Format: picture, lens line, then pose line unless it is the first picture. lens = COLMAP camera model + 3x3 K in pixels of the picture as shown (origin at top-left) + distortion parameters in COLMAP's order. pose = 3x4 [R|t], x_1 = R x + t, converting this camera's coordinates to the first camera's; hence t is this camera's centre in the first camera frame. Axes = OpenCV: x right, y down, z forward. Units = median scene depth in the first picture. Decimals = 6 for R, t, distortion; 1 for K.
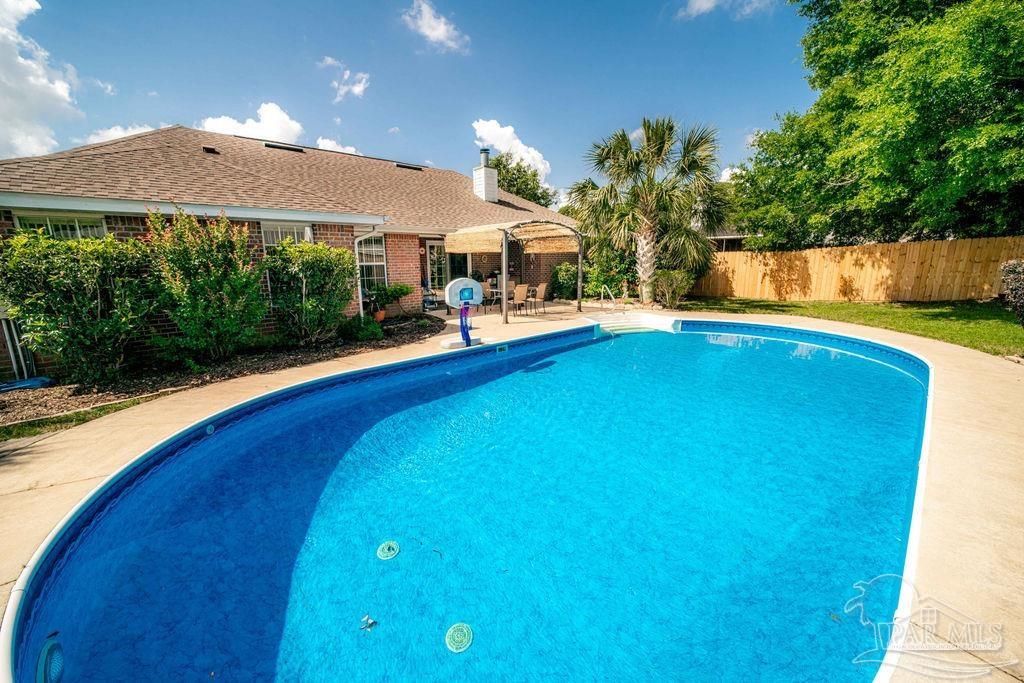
lens RADIAL K [[412.4, 0, 521.4], [0, 412.4, 339.3], [0, 0, 1]] dist [-0.022069, 0.001385]
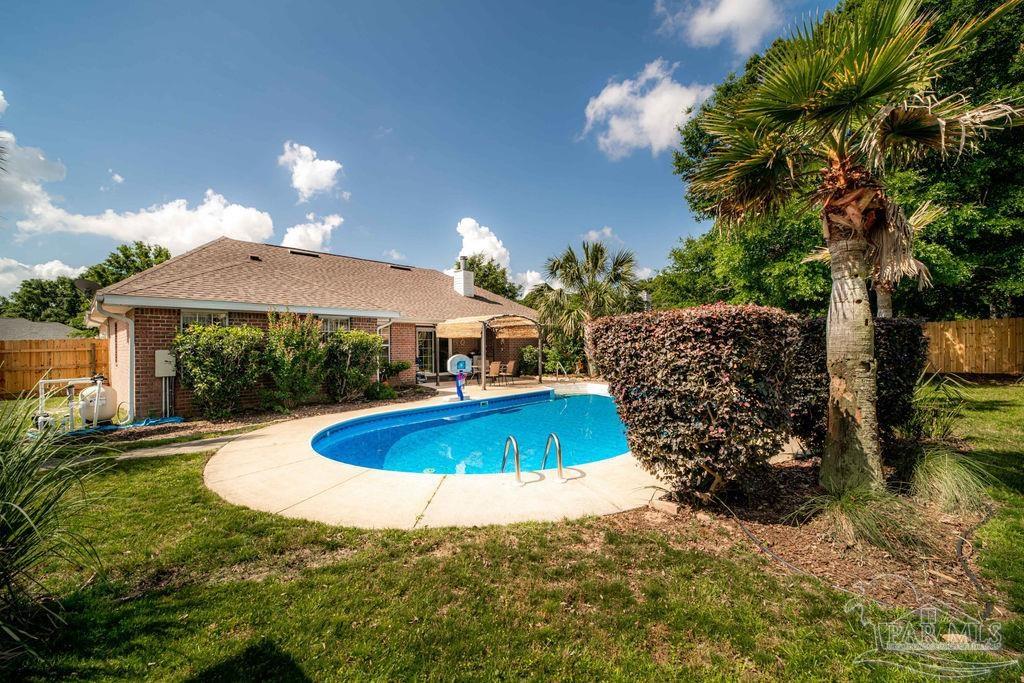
lens RADIAL K [[412.4, 0, 514.4], [0, 412.4, 337.4], [0, 0, 1]] dist [-0.022069, 0.001385]
pose [[0.998001, 0.004976, 0.063003, -0.020838], [0.008111, 0.978568, -0.205765, 0.056755], [-0.062677, 0.205865, 0.976571, -0.275260]]
